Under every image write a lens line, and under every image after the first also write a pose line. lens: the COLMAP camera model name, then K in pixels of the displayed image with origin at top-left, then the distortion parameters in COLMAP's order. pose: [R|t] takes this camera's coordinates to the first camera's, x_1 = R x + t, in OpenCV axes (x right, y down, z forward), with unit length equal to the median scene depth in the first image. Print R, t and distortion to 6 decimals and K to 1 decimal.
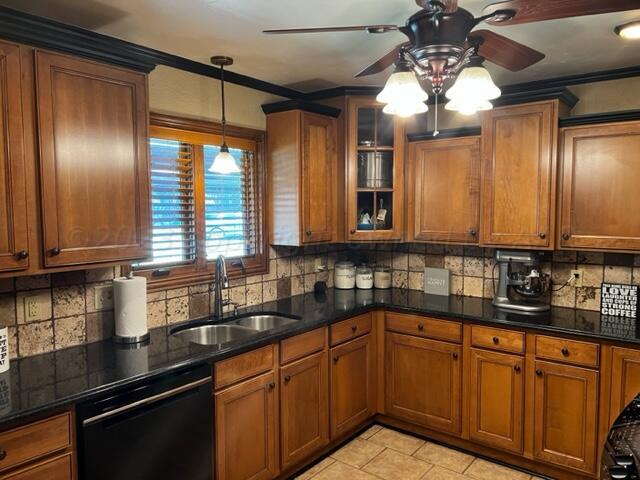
lens RADIAL K [[487.9, 0, 320.0], [0, 487.9, 240.0], [0, 0, 1]] dist [0.060999, -0.073111]
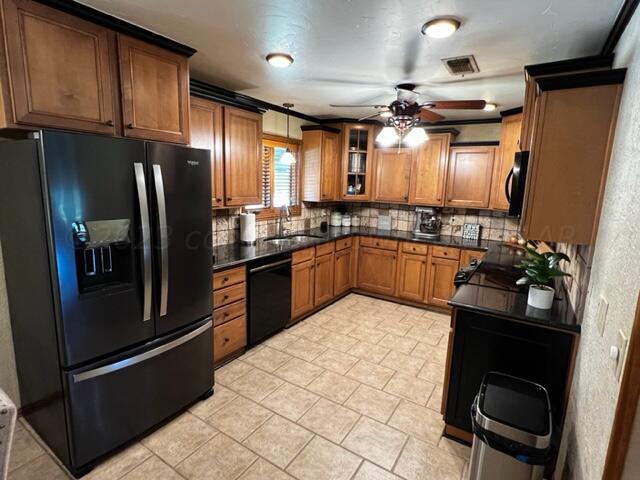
lens RADIAL K [[338.1, 0, 320.0], [0, 338.1, 240.0], [0, 0, 1]] dist [0.020483, 0.000008]
pose [[0.994912, 0.017176, 0.099275, -0.176204], [-0.027699, 0.994021, 0.105616, 0.022558], [-0.096868, -0.107828, 0.989439, -0.365562]]
